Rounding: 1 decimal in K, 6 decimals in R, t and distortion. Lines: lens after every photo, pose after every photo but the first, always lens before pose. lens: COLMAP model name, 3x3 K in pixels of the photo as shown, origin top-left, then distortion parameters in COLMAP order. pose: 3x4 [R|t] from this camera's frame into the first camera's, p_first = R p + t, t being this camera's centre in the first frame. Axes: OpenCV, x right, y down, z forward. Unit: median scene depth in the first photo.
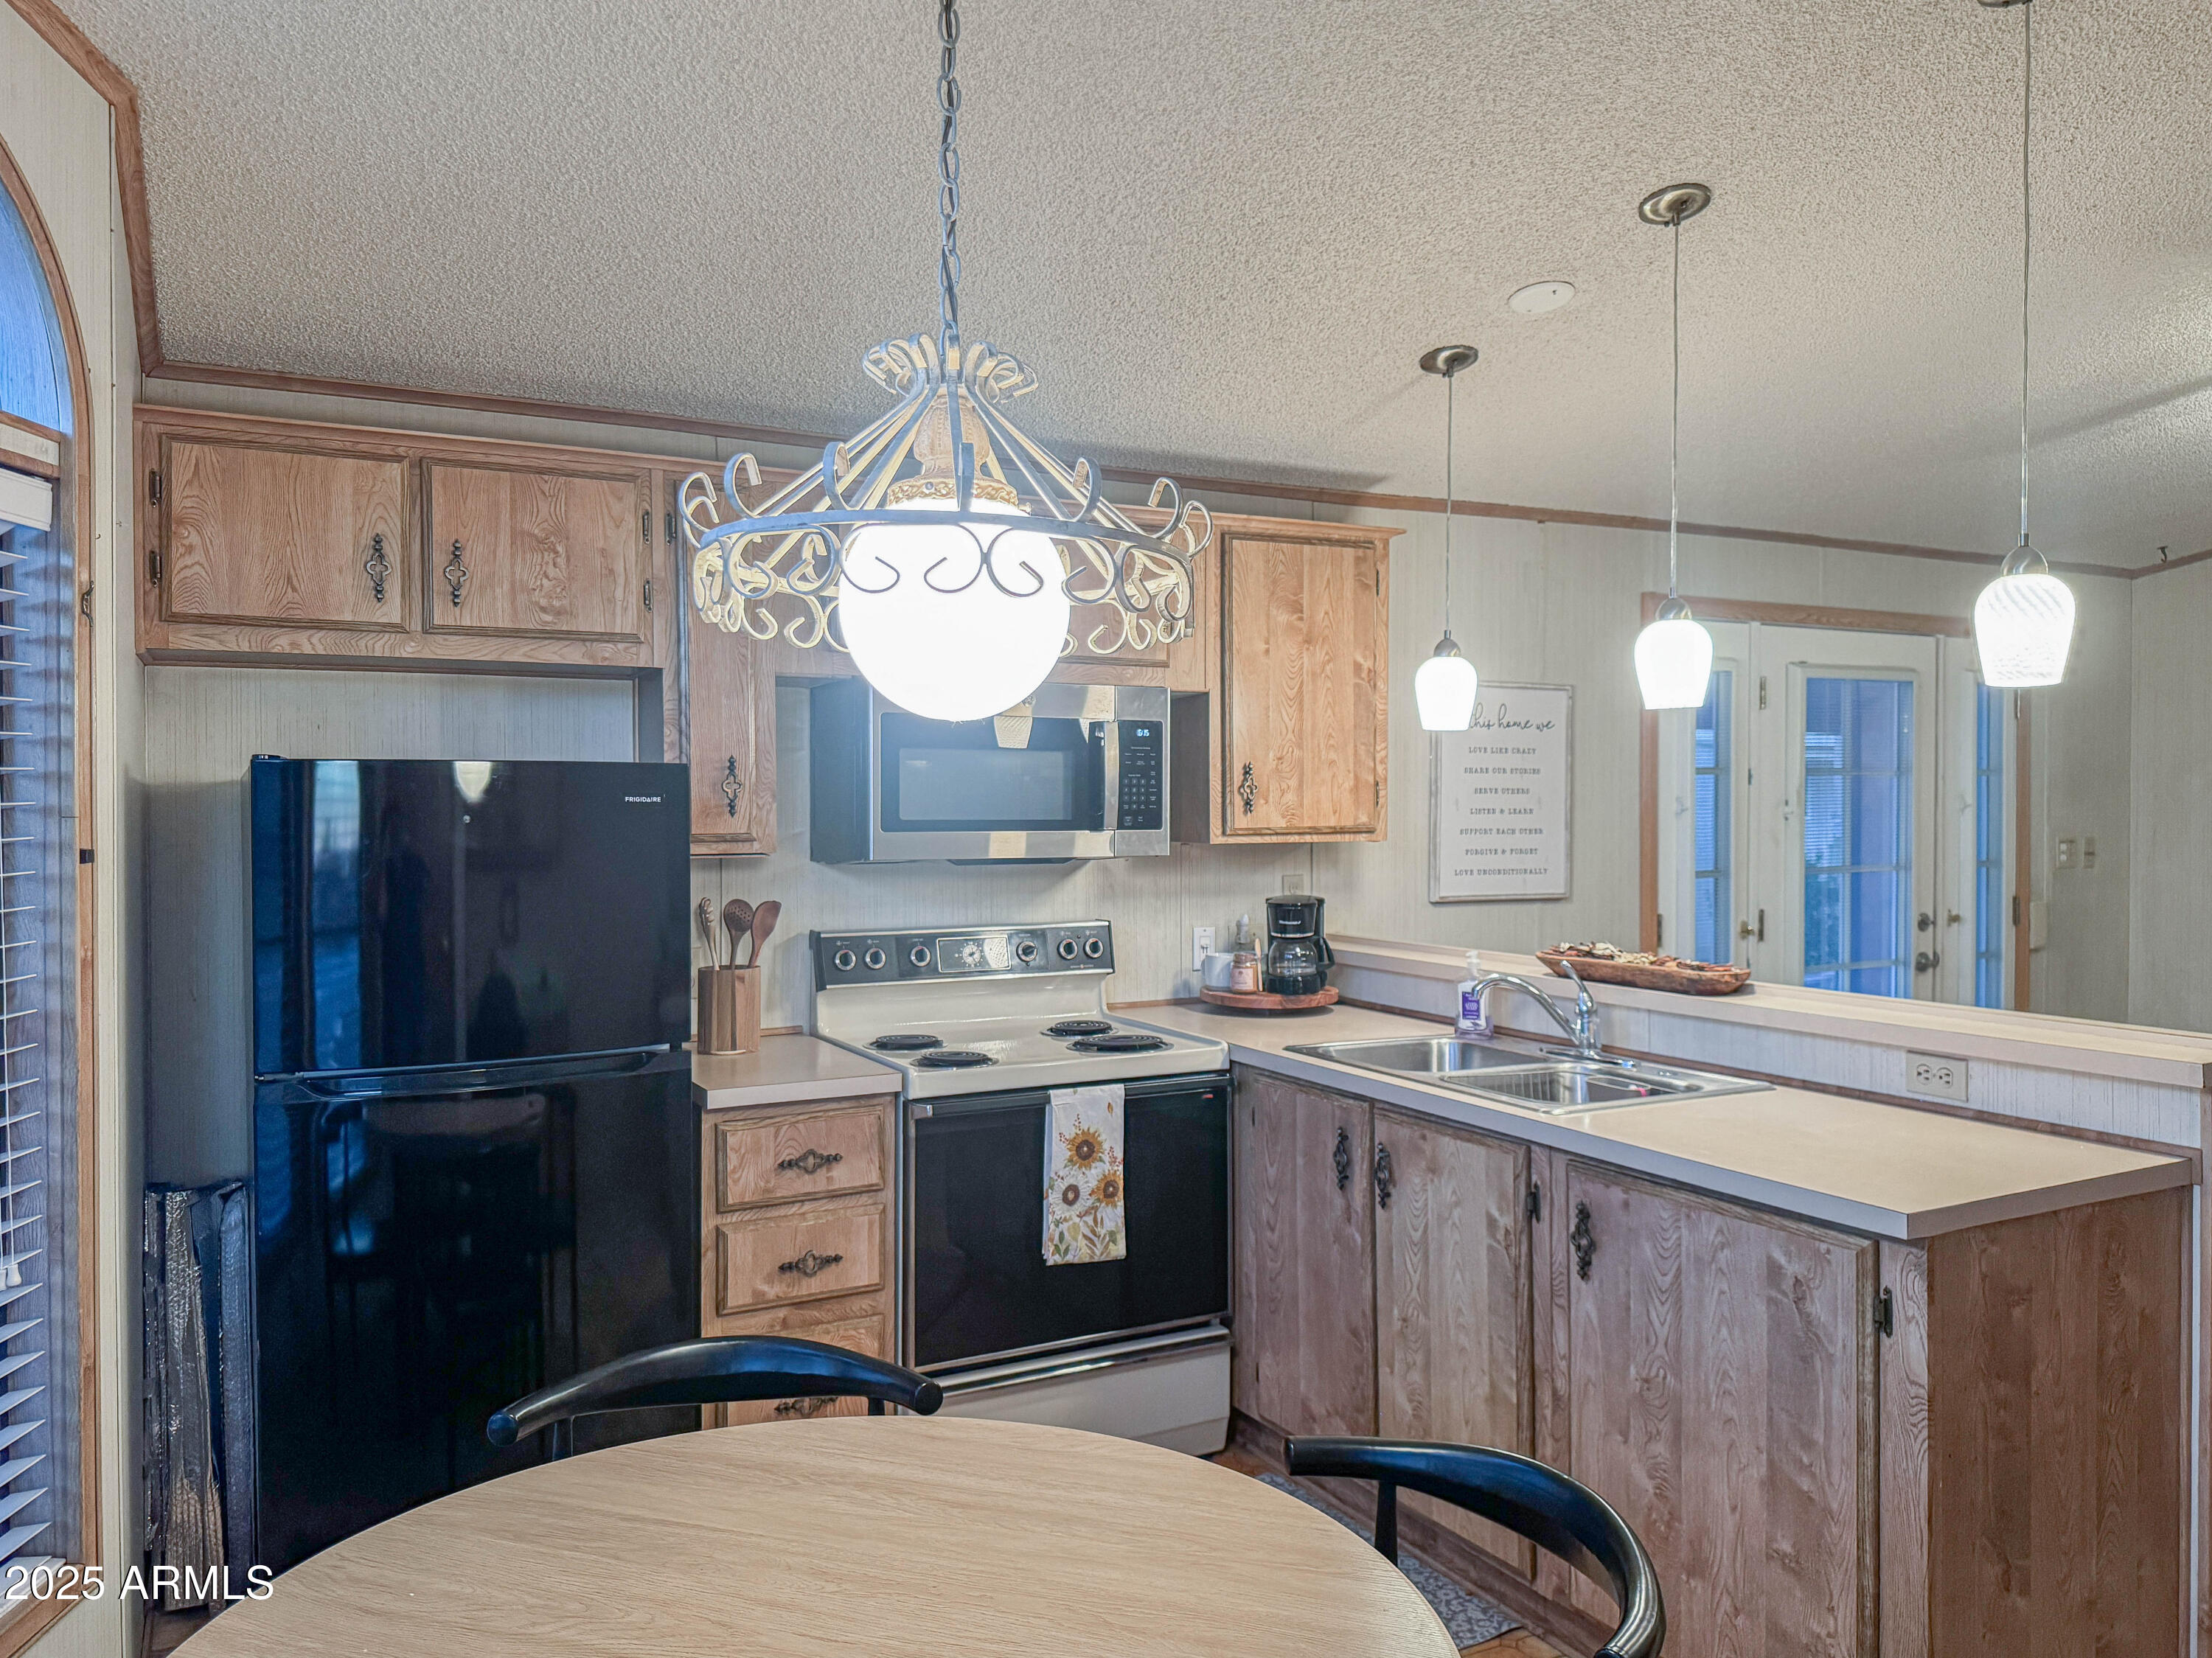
lens RADIAL K [[1561.8, 0, 1216.3], [0, 1561.8, 823.6], [0, 0, 1]] dist [0.126642, -0.165663]
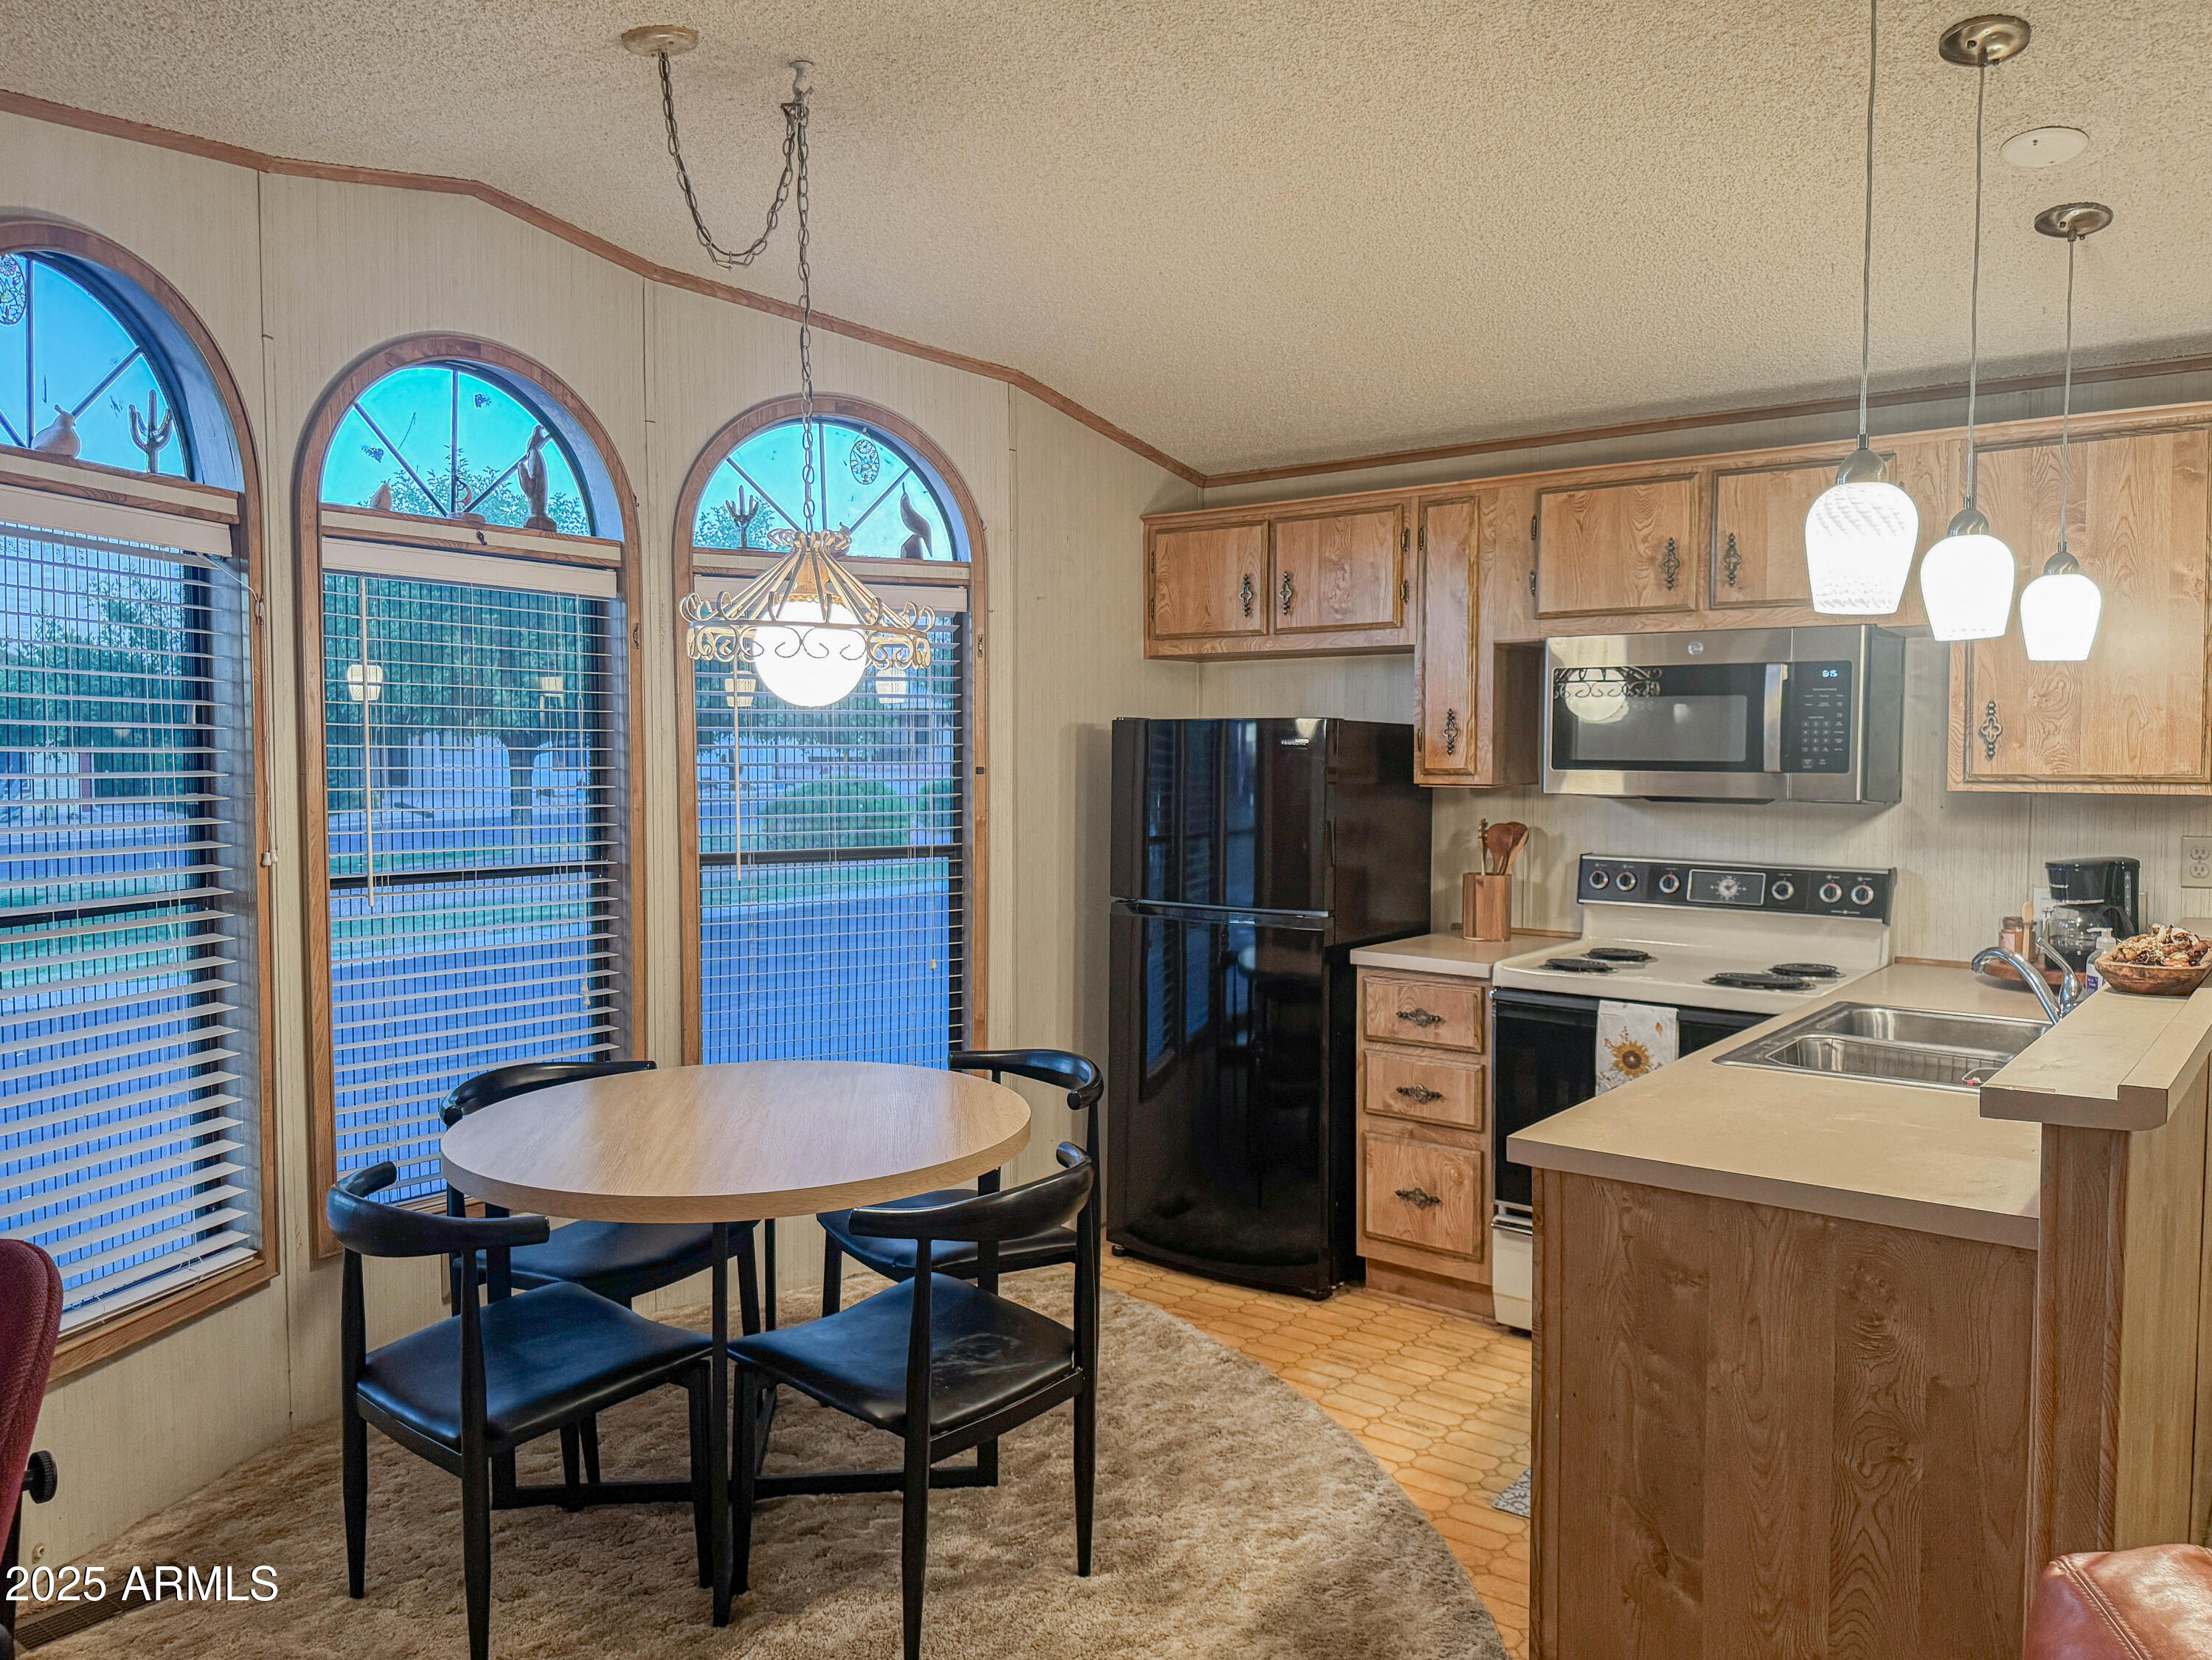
lens RADIAL K [[1578.2, 0, 1114.2], [0, 1578.2, 833.5], [0, 0, 1]] dist [0.111520, -0.173573]
pose [[0.428873, 0.054923, -0.901694, 0.806481], [-0.014728, 0.998443, 0.053811, -0.007017], [0.903245, -0.009797, 0.429014, 0.197874]]
